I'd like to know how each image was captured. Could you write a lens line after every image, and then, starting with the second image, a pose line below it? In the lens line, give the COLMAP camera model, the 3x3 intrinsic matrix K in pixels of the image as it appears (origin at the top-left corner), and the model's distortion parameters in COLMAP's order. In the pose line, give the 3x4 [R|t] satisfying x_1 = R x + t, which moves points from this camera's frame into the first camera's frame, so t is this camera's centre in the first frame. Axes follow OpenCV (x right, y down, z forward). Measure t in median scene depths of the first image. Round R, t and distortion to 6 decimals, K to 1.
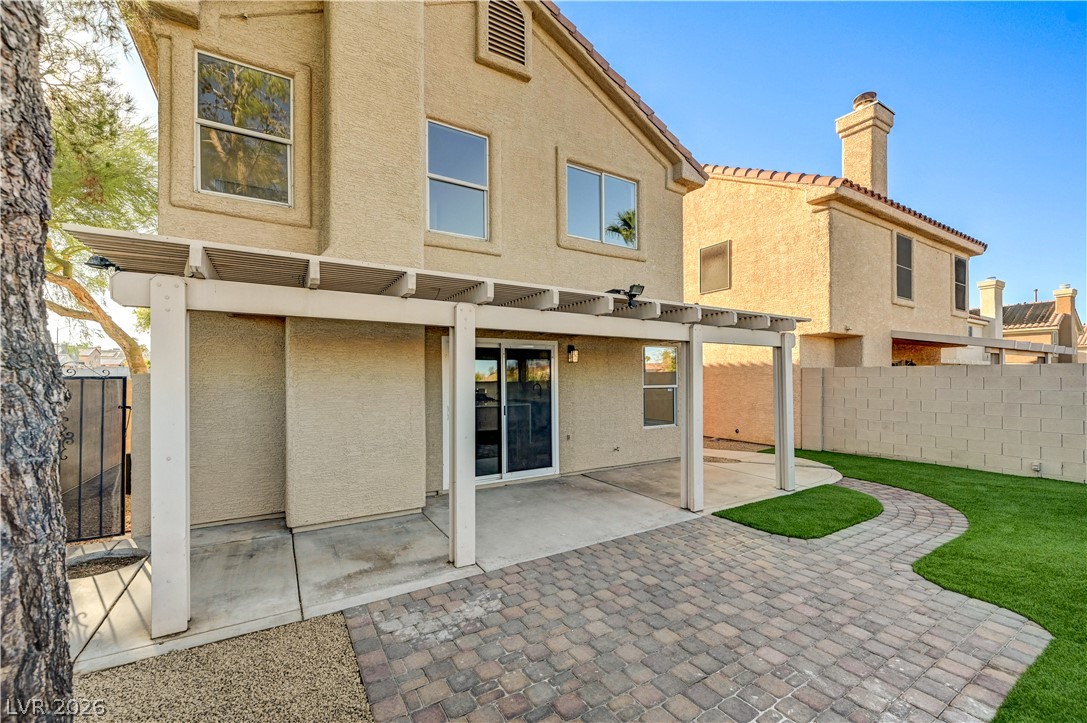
lens RADIAL K [[449.8, 0, 551.5], [0, 449.8, 373.6], [0, 0, 1]] dist [0.000528, 0.000471]
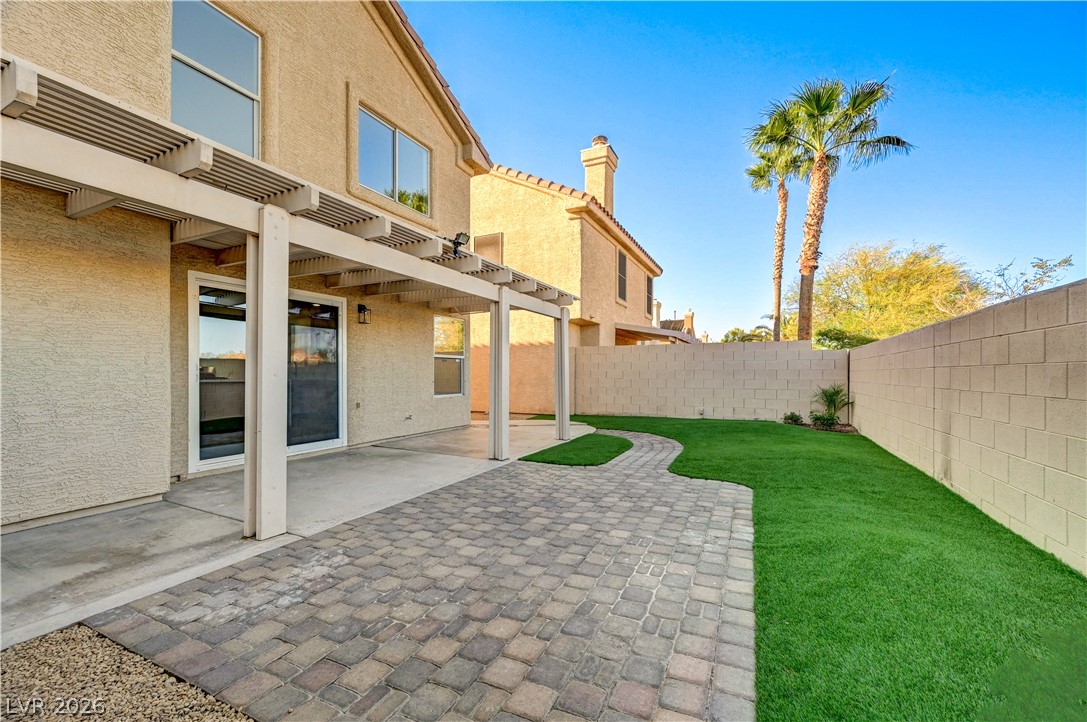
lens RADIAL K [[433.8, 0, 556.8], [0, 433.8, 371.0], [0, 0, 1]] dist [-0.001437, -0.000025]
pose [[0.838033, 0.009393, 0.545539, -0.144290], [-0.008061, 0.999956, -0.004834, 0.101160], [-0.545560, -0.000346, 0.838072, 0.063497]]
